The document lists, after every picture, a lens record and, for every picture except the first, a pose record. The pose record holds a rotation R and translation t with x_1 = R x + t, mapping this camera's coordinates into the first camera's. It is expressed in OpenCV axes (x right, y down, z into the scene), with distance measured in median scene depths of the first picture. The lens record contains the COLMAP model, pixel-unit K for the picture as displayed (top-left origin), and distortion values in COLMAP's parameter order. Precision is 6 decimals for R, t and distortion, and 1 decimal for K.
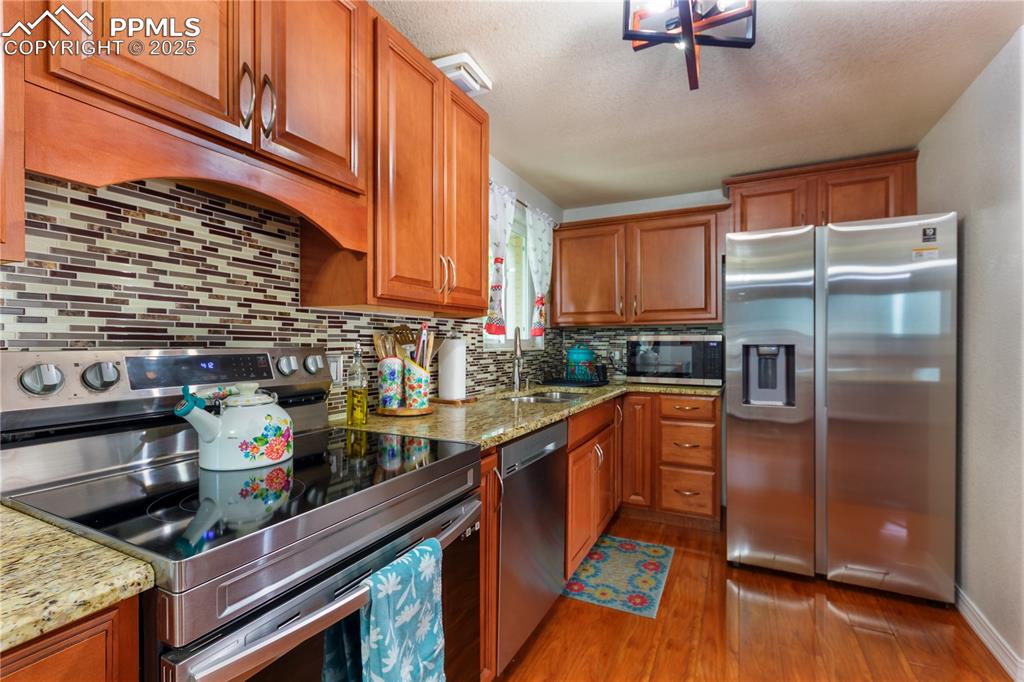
lens RADIAL K [[470.6, 0, 513.8], [0, 470.6, 342.8], [0, 0, 1]] dist [0.014515, 0.000271]
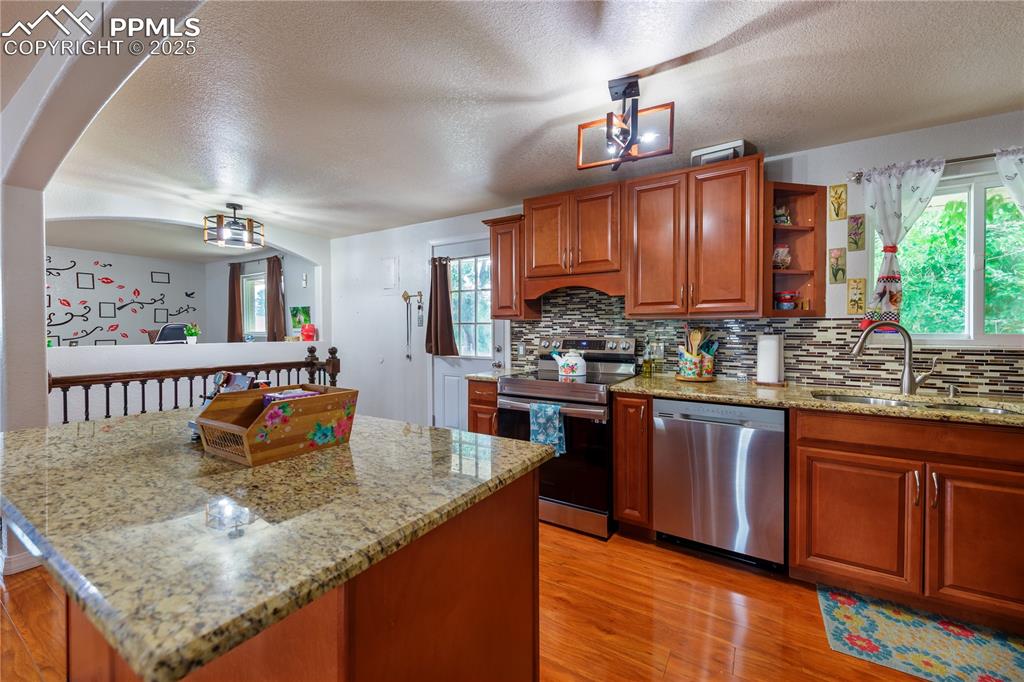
lens RADIAL K [[400.0, 0, 513.8], [0, 400.0, 337.5], [0, 0, 1]] dist [-0.000020, -0.000033]
pose [[-0.095998, 0.008415, -0.995346, 1.052019], [-0.007131, 0.999933, 0.009142, -0.004675], [0.995356, 0.007975, -0.095931, 0.454568]]
